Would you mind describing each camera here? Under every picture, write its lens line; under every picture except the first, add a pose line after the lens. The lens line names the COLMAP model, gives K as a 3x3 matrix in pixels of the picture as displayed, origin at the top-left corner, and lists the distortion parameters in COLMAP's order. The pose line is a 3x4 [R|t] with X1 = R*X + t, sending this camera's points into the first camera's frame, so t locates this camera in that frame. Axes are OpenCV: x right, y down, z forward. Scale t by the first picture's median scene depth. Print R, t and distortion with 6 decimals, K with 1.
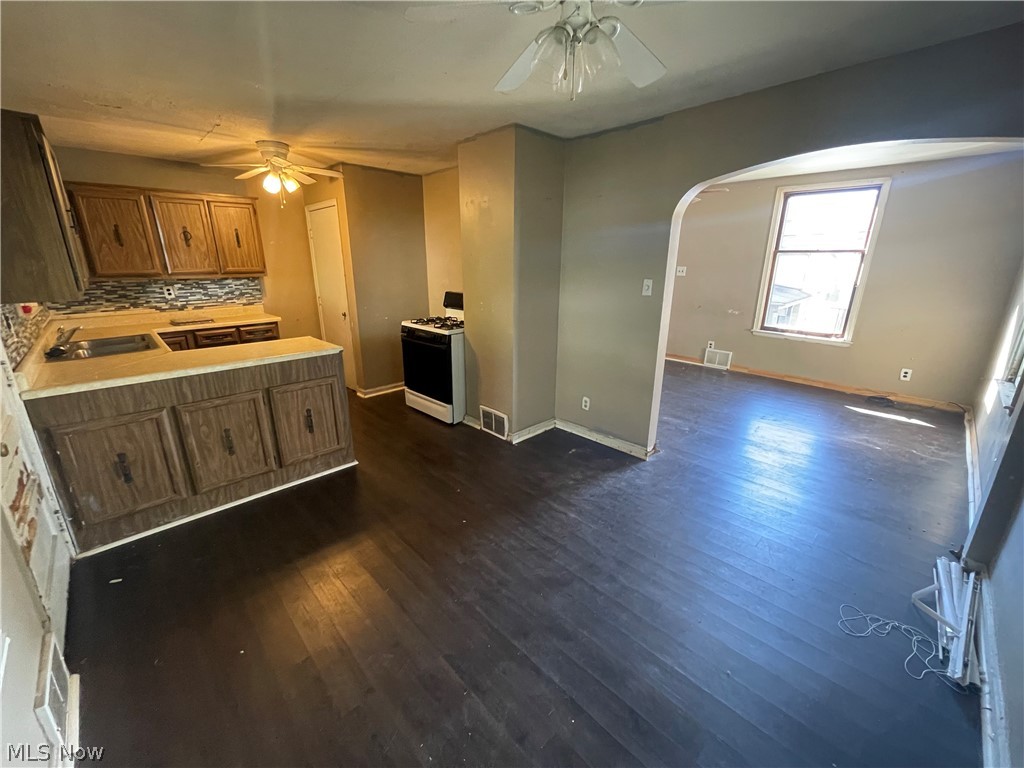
lens RADIAL K [[413.5, 0, 515.8], [0, 413.5, 390.1], [0, 0, 1]] dist [-0.014313, 0.004078]
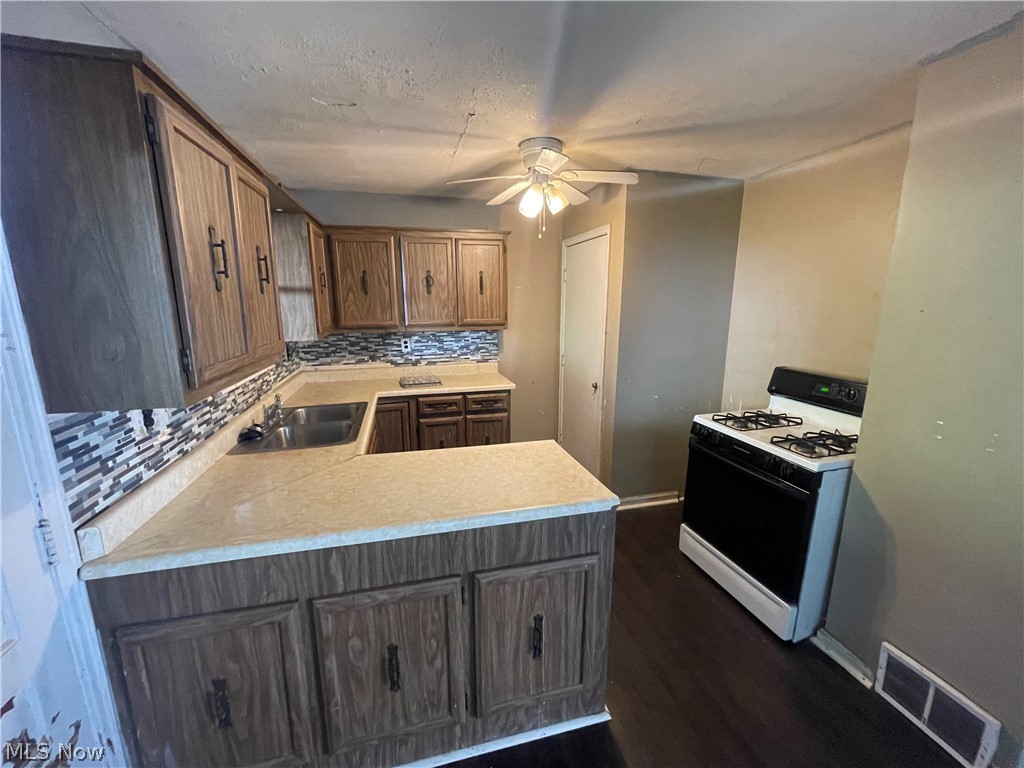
lens RADIAL K [[413.5, 0, 516.7], [0, 413.5, 382.1], [0, 0, 1]] dist [-0.014313, 0.004078]
pose [[0.872391, 0.090851, -0.480291, -0.256764], [-0.141479, 0.987449, -0.070196, -0.158239], [0.467885, 0.129189, 0.874296, 0.424585]]
